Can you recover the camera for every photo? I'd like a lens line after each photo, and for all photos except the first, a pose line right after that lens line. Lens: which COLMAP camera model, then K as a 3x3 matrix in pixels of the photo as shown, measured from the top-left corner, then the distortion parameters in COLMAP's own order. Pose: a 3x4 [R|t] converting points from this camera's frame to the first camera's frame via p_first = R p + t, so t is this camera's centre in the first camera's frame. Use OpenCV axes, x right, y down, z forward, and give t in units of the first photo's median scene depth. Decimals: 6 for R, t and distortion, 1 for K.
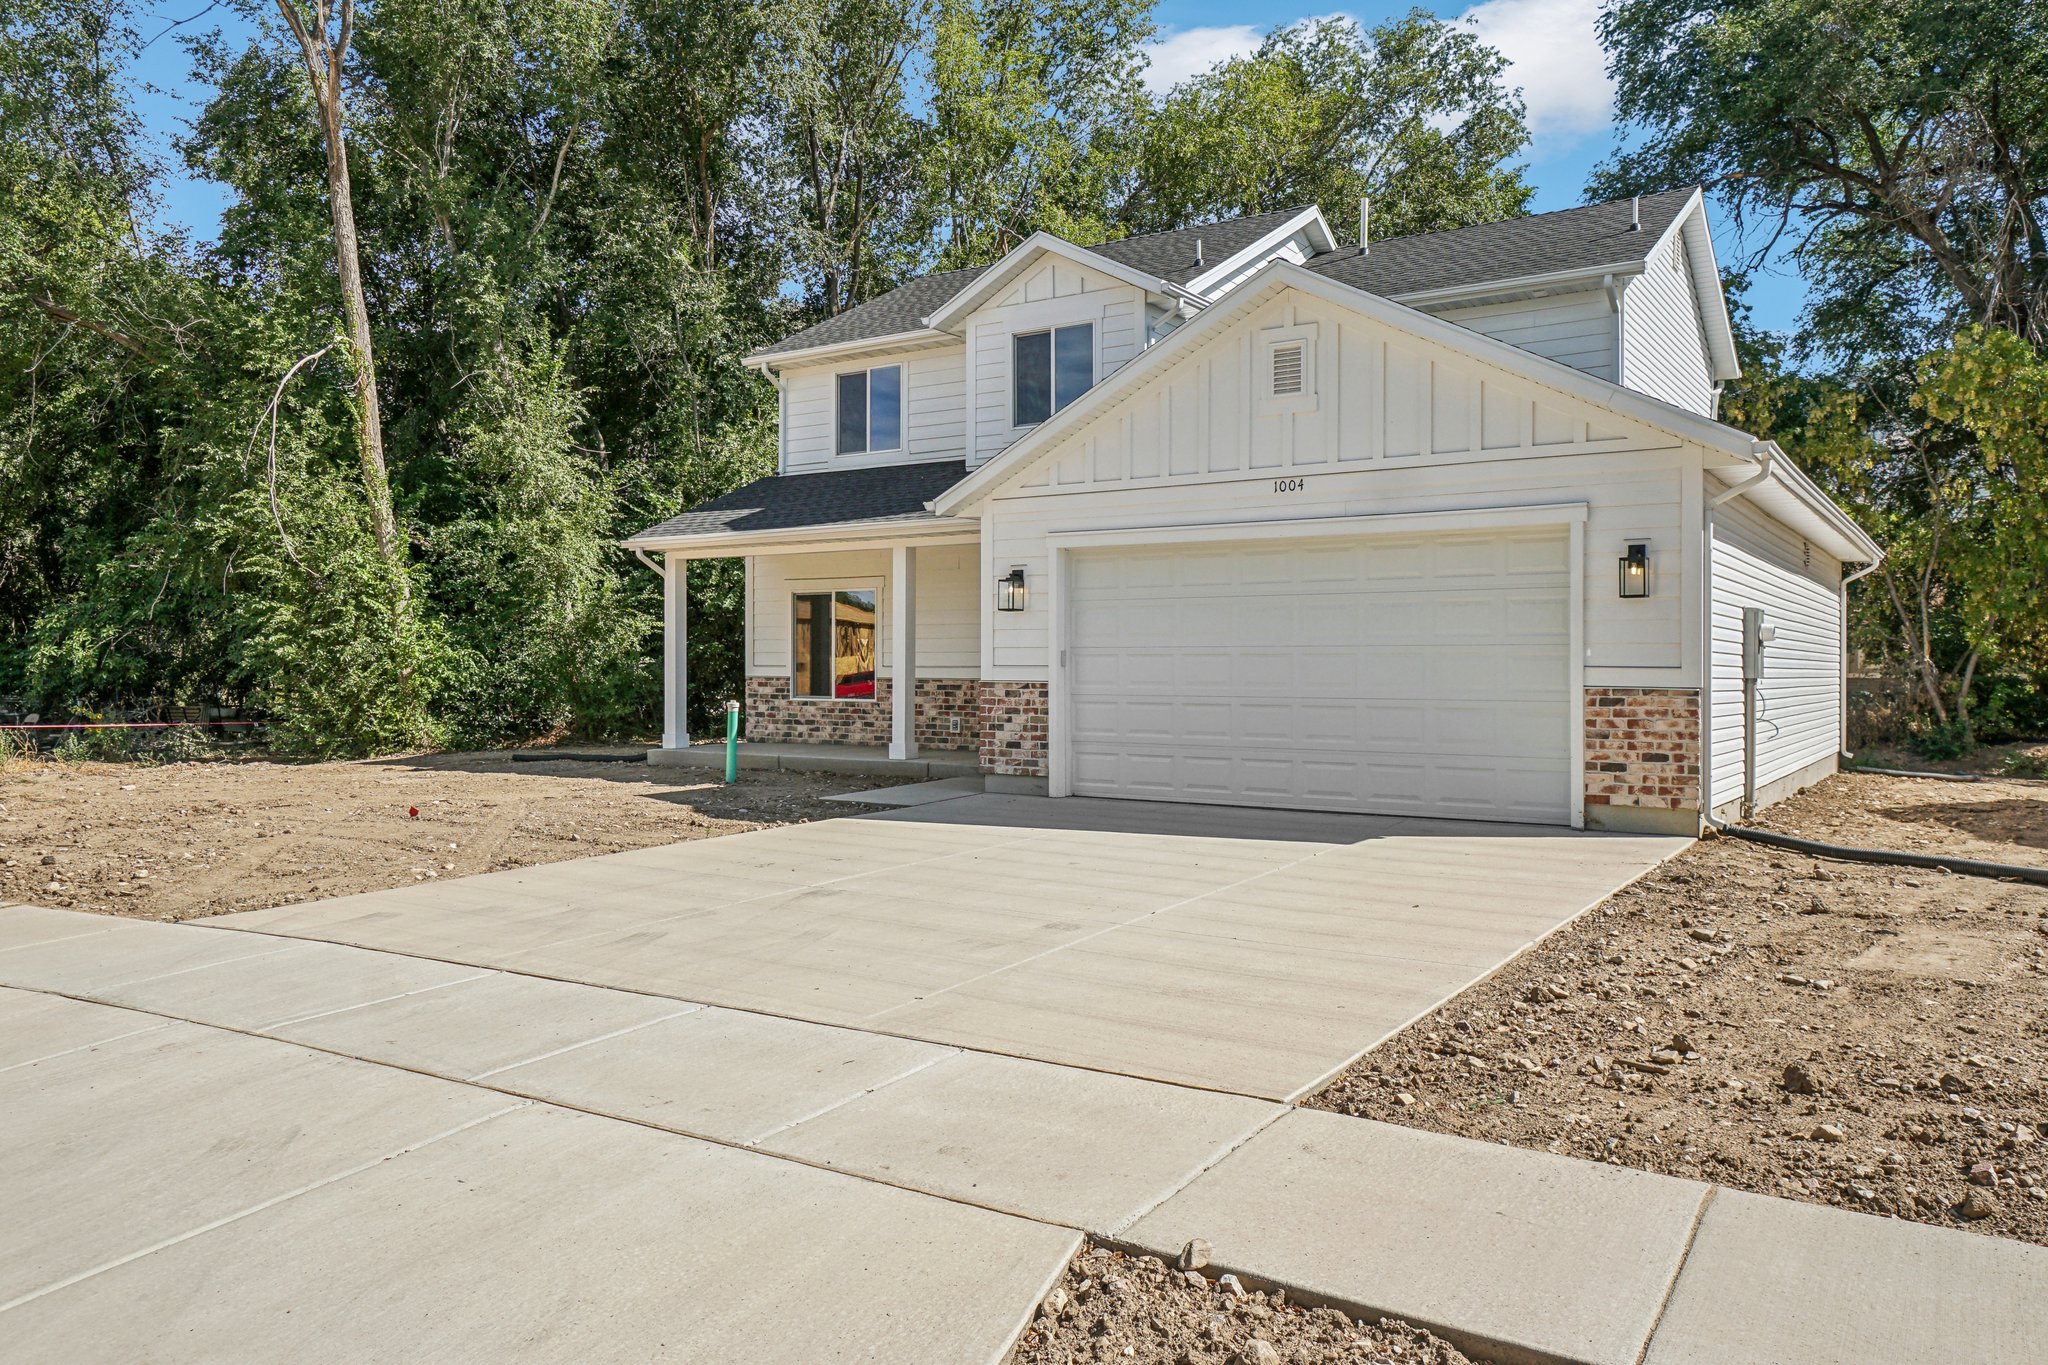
lens RADIAL K [[1500.3, 0, 1021.5], [0, 1500.3, 683.5], [0, 0, 1]] dist [0.000191, -0.000020]
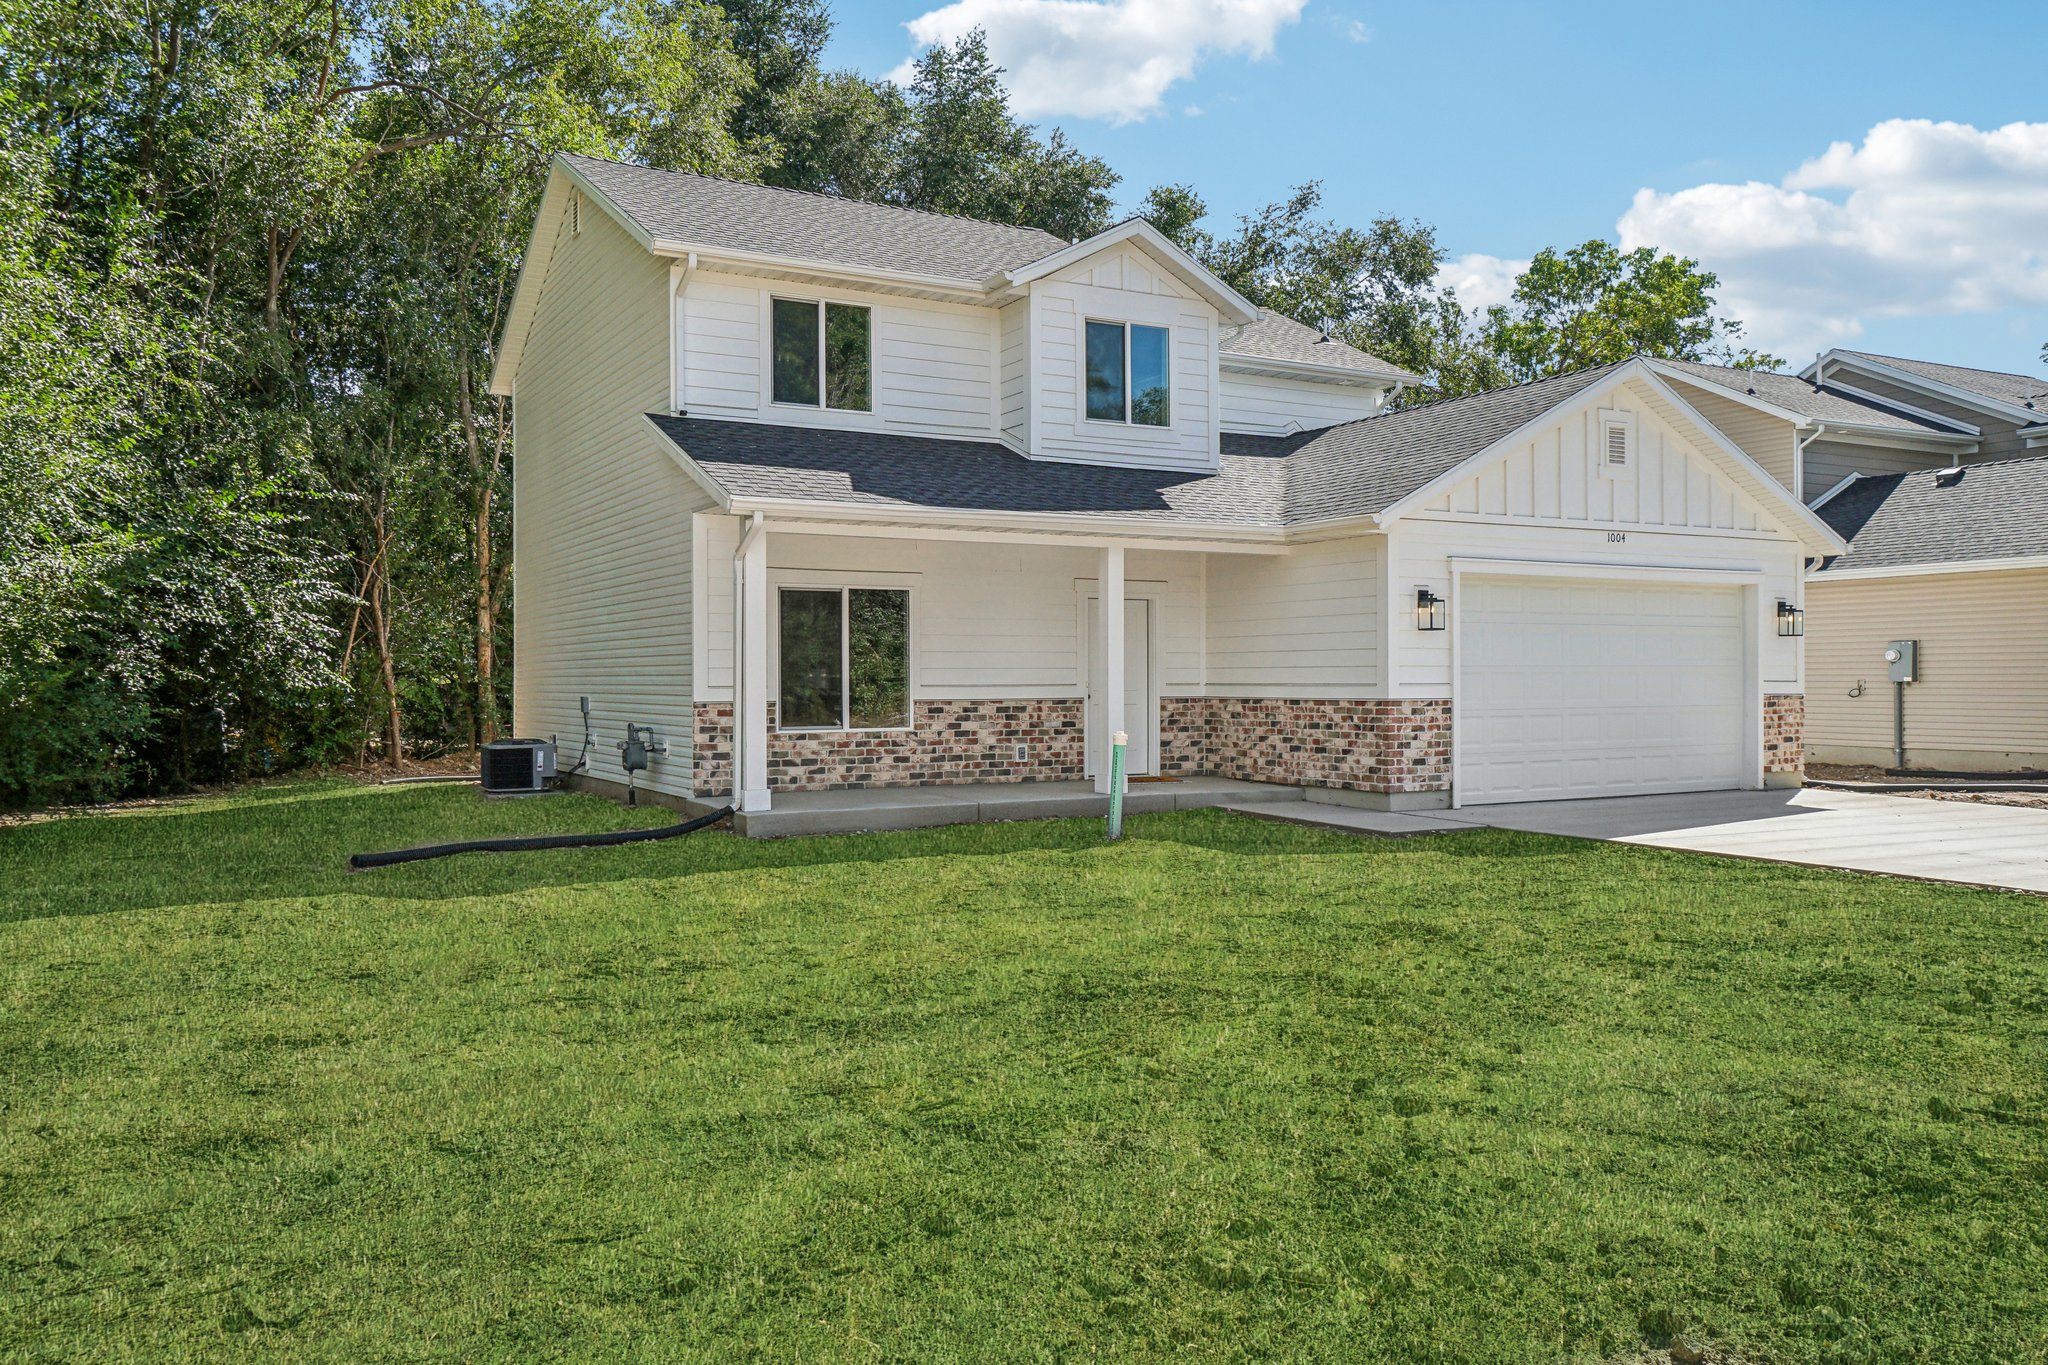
lens RADIAL K [[1522.2, 0, 1021.9], [0, 1522.2, 674.1], [0, 0, 1]] dist [0.009611, 0.000933]
pose [[0.453323, -0.004273, 0.891336, -1.036087], [0.013971, 0.999900, -0.002312, -0.019676], [-0.891237, 0.013500, 0.453337, 0.762790]]
